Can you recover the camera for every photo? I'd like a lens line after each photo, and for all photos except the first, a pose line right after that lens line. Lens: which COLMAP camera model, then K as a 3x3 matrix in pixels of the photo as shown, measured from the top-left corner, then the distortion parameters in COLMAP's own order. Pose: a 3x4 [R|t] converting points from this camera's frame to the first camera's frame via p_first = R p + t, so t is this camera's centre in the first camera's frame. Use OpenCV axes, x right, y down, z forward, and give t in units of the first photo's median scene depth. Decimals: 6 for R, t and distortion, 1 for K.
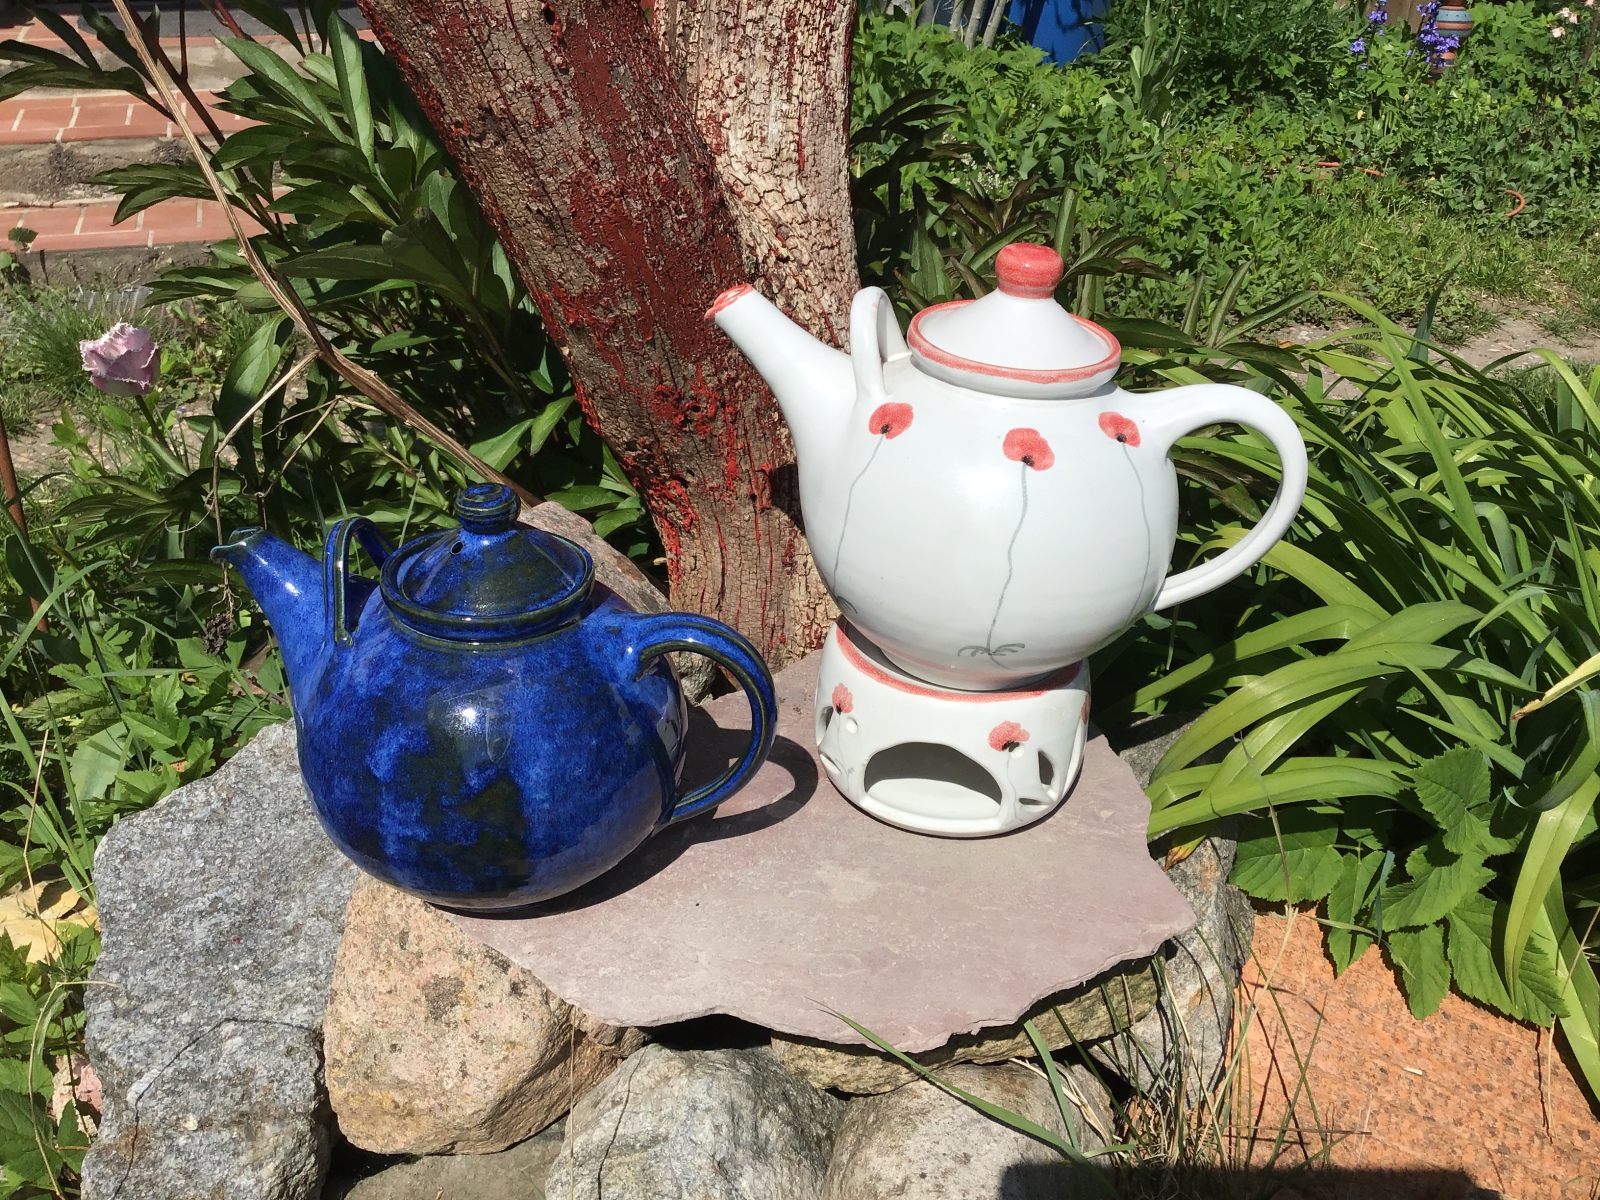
lens RADIAL K [[1419.8, 0, 804.9], [0, 1419.8, 600.8], [0, 0, 1]] dist [0.046640, -0.091980]
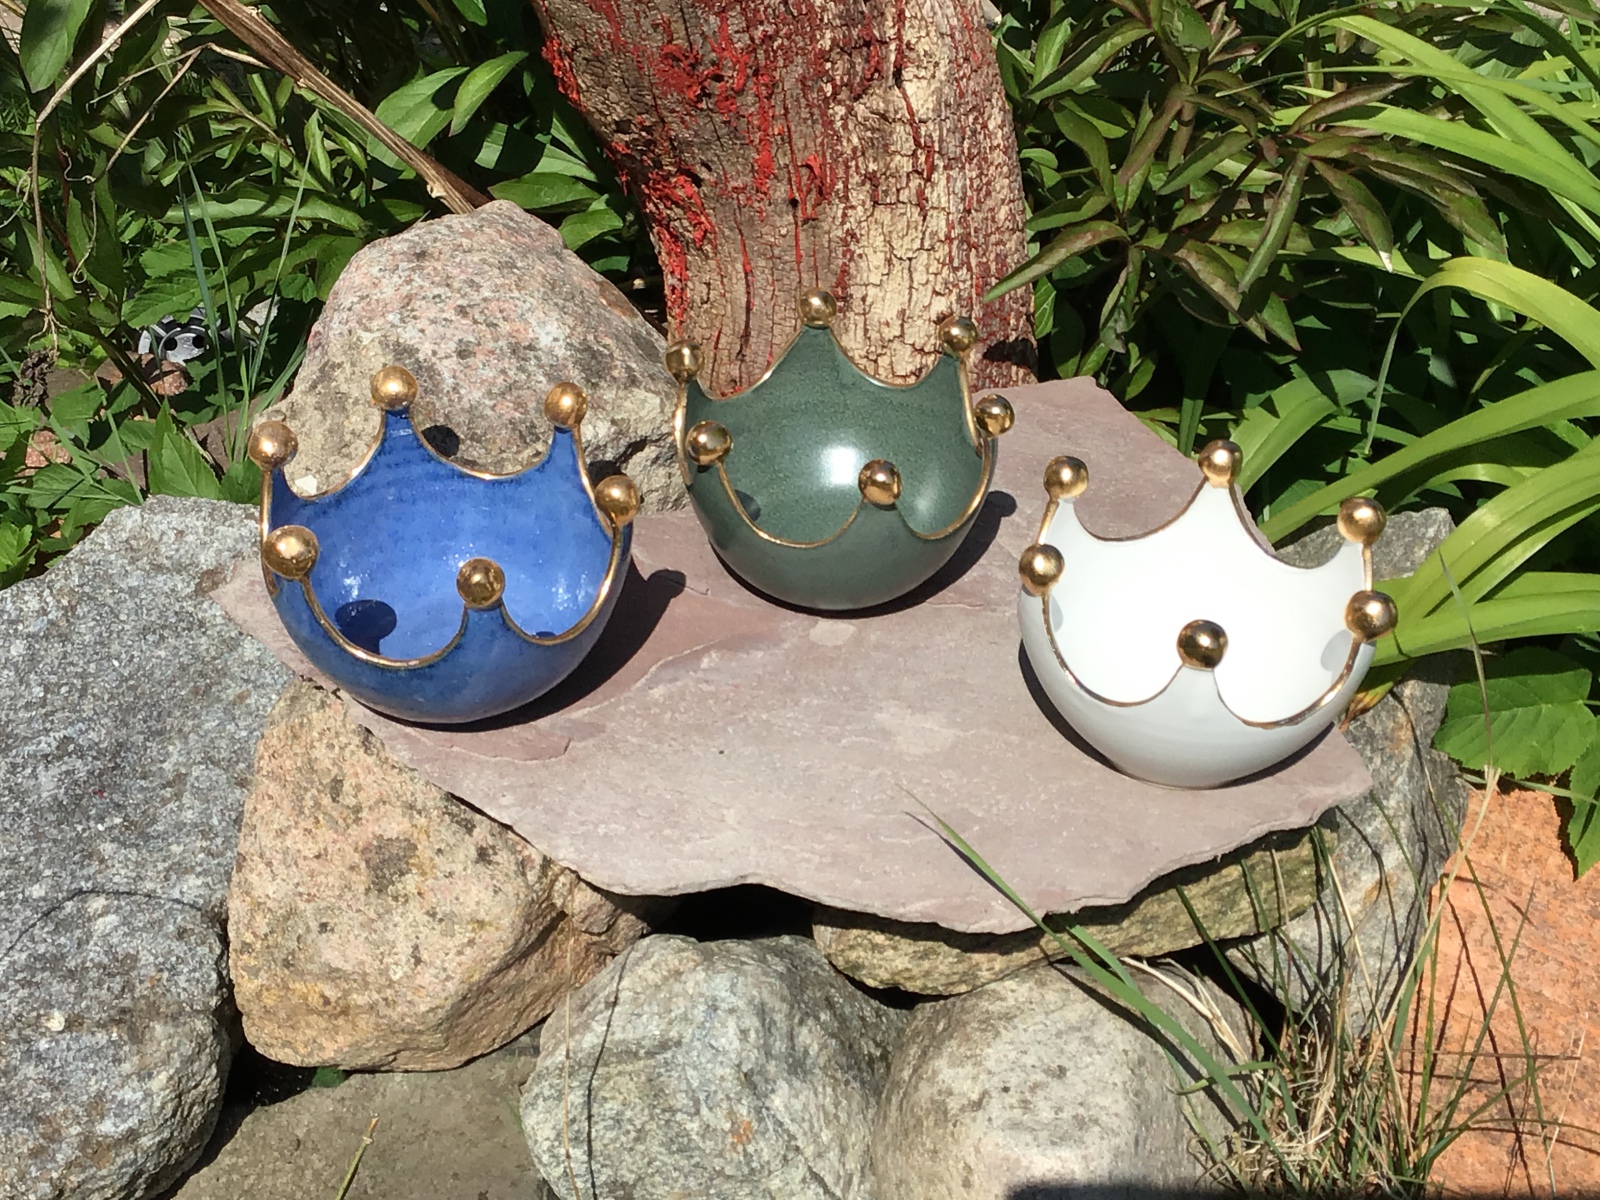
lens RADIAL K [[2524.6, 0, 805.1], [0, 2524.6, 602.1], [0, 0, 1]] dist [0.052223, 0.000000]
pose [[0.999807, 0.019423, -0.003097, -0.026706], [-0.018940, 0.993210, 0.114784, -0.022982], [0.005305, -0.114703, 0.993386, -0.330171]]
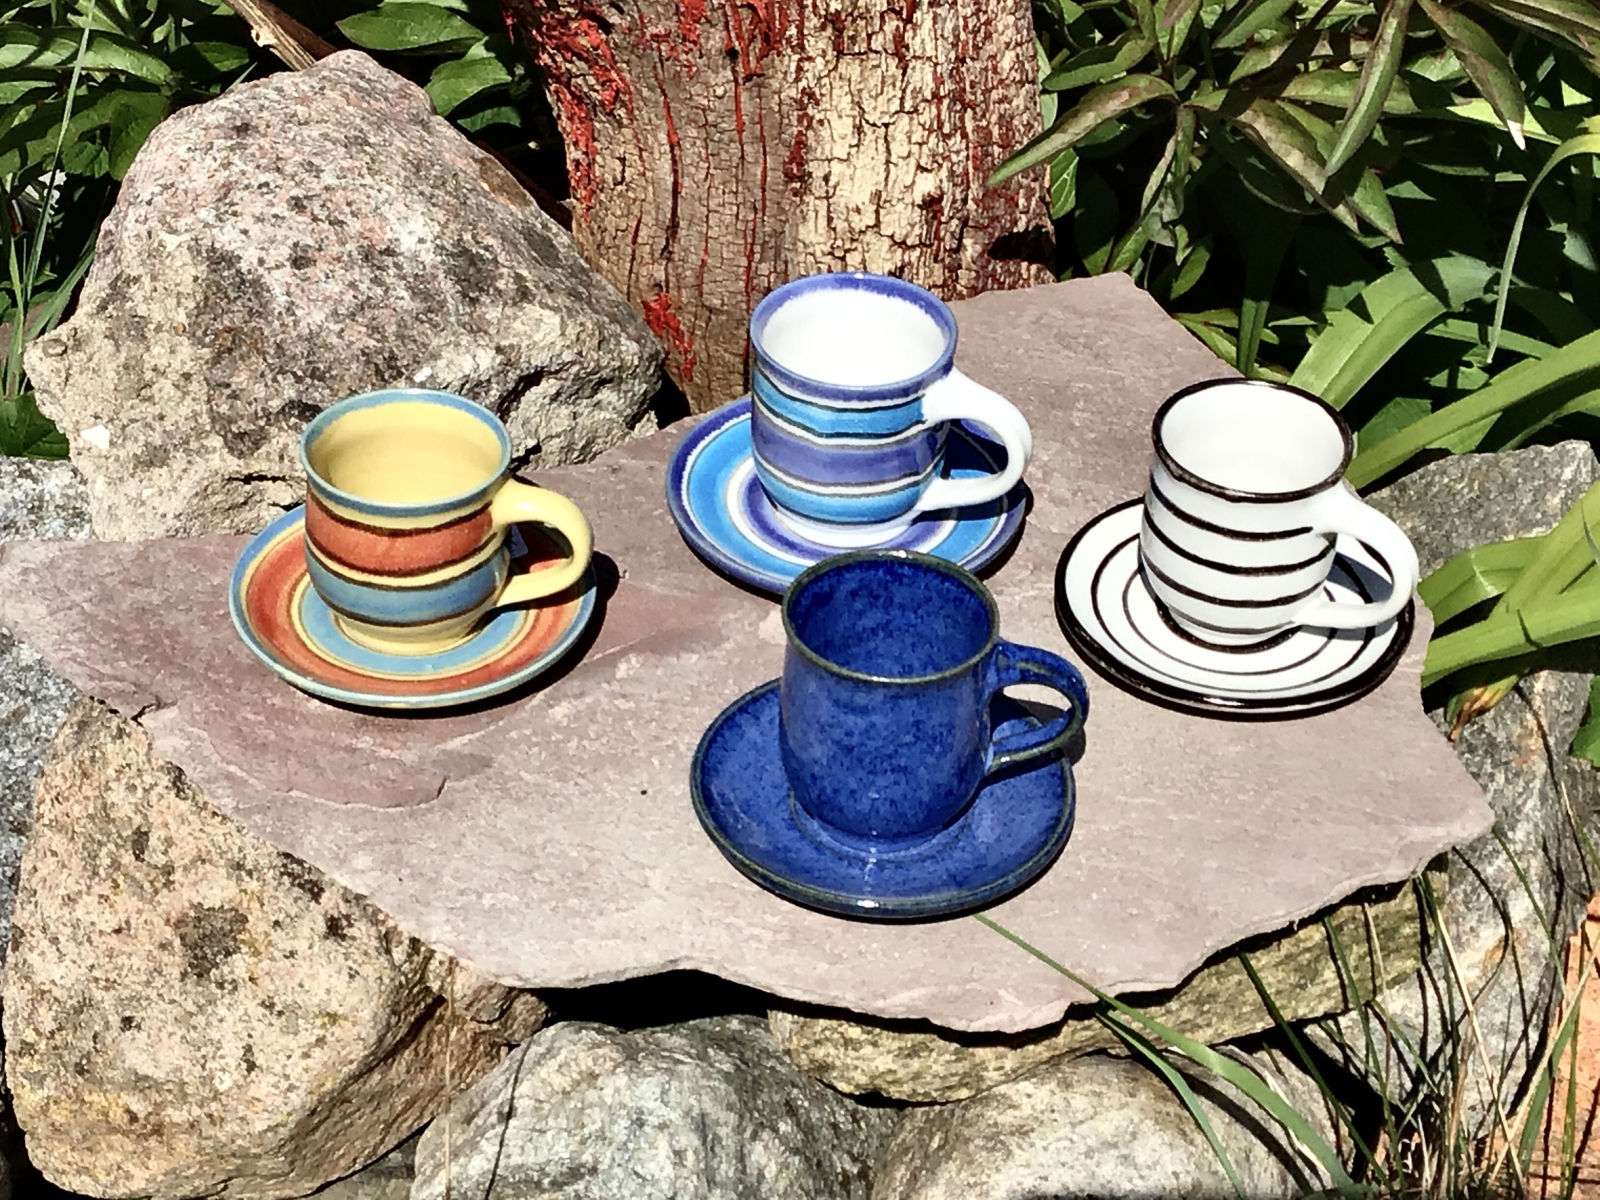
lens RADIAL K [[3159.1, 0, 808.1], [0, 3159.1, 602.5], [0, 0, 1]] dist [0.055517, 0.000000]
pose [[0.999939, 0.007447, 0.008122, -0.018554], [-0.008618, 0.987828, 0.155313, -0.063060], [-0.006867, -0.155374, 0.987832, -0.263068]]
